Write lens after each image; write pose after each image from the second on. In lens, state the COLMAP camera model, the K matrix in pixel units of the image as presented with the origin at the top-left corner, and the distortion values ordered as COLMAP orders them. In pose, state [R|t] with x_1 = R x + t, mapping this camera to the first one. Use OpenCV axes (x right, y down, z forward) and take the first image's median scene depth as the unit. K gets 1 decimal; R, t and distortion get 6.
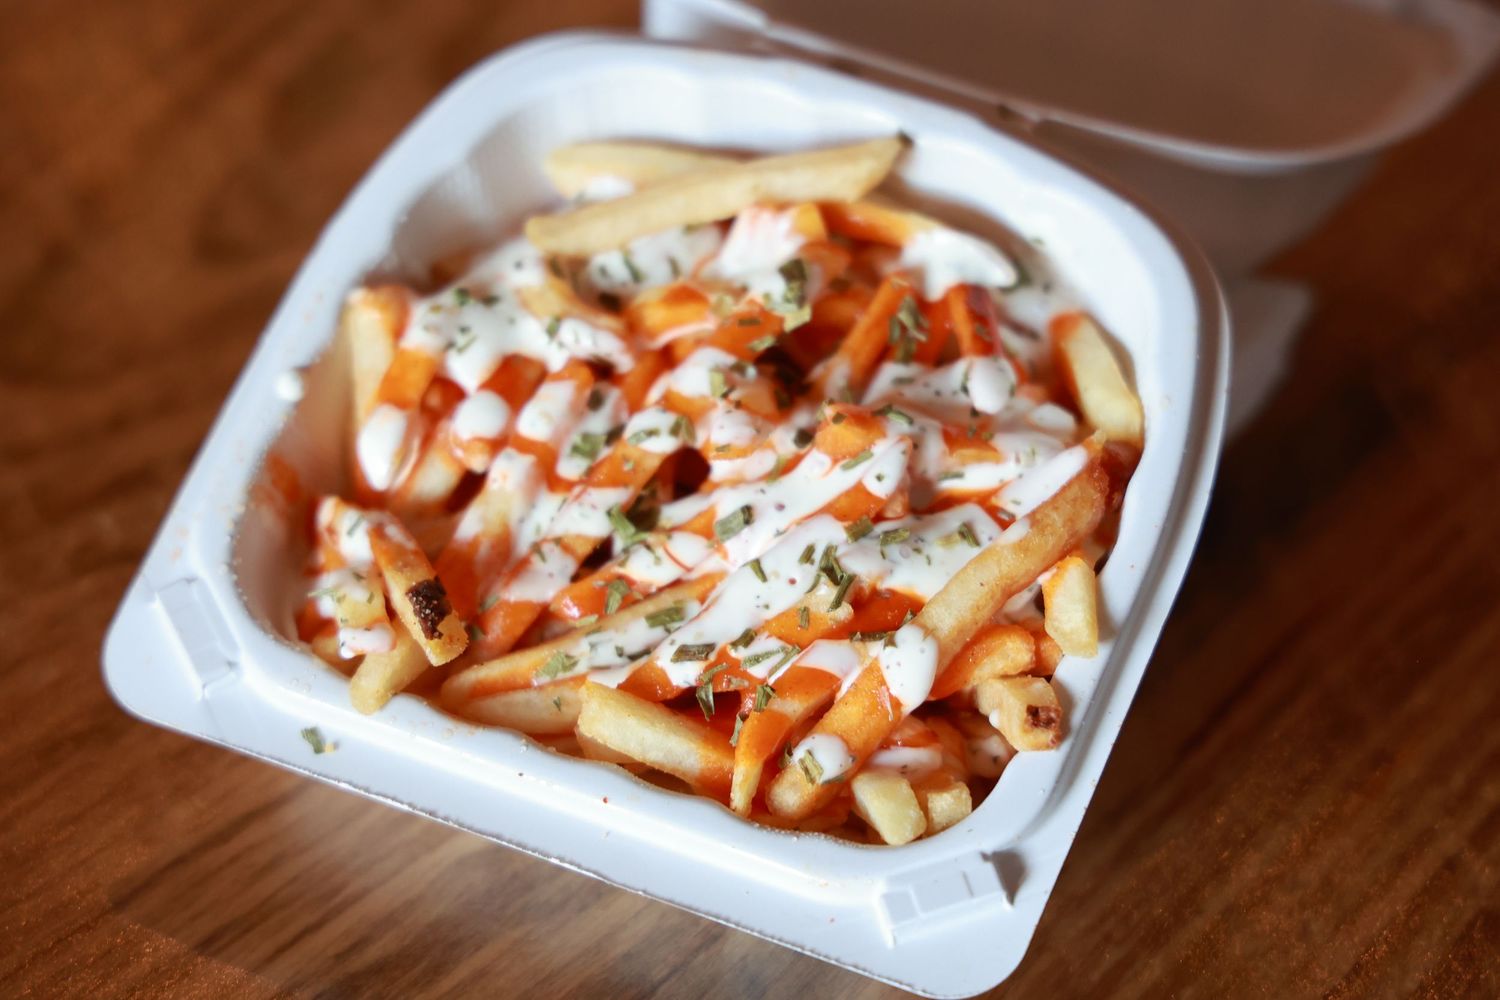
lens RADIAL K [[4363.5, 0, 755.9], [0, 4363.5, 497.8], [0, 0, 1]] dist [0.563562, 0.000000]
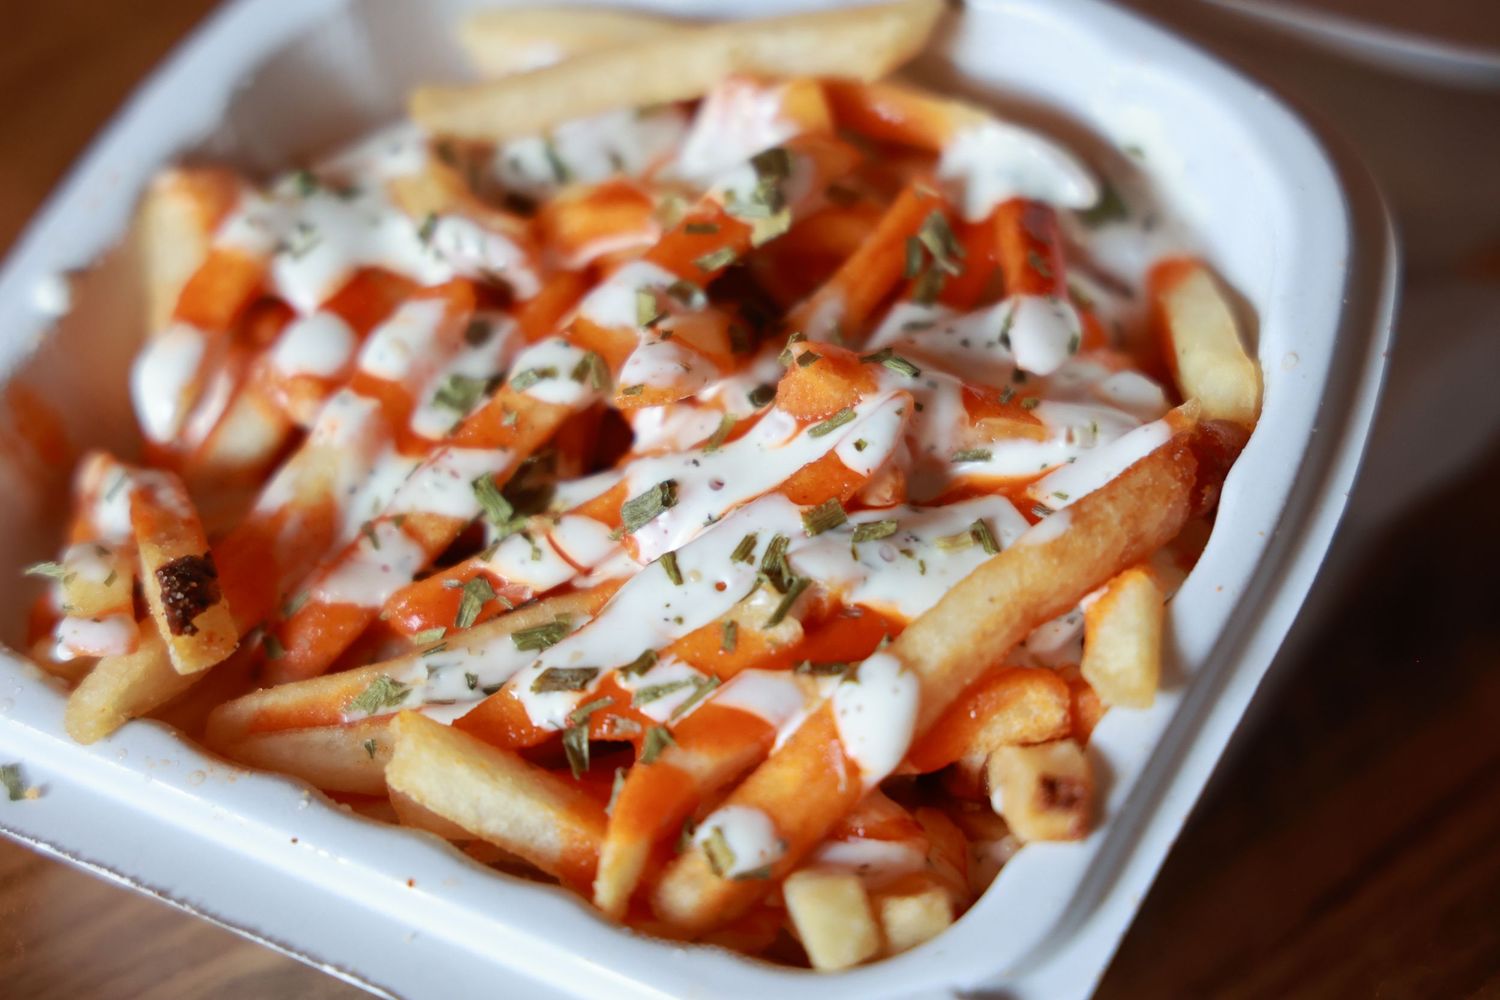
lens RADIAL K [[4363.5, 0, 742.9], [0, 4363.5, 501.2], [0, 0, 1]] dist [0.563562, 0.000000]
pose [[0.993547, 0.052476, -0.100554, 0.078659], [-0.061610, 0.994034, -0.089999, 0.066193], [0.095232, 0.095614, 0.990853, 0.318810]]
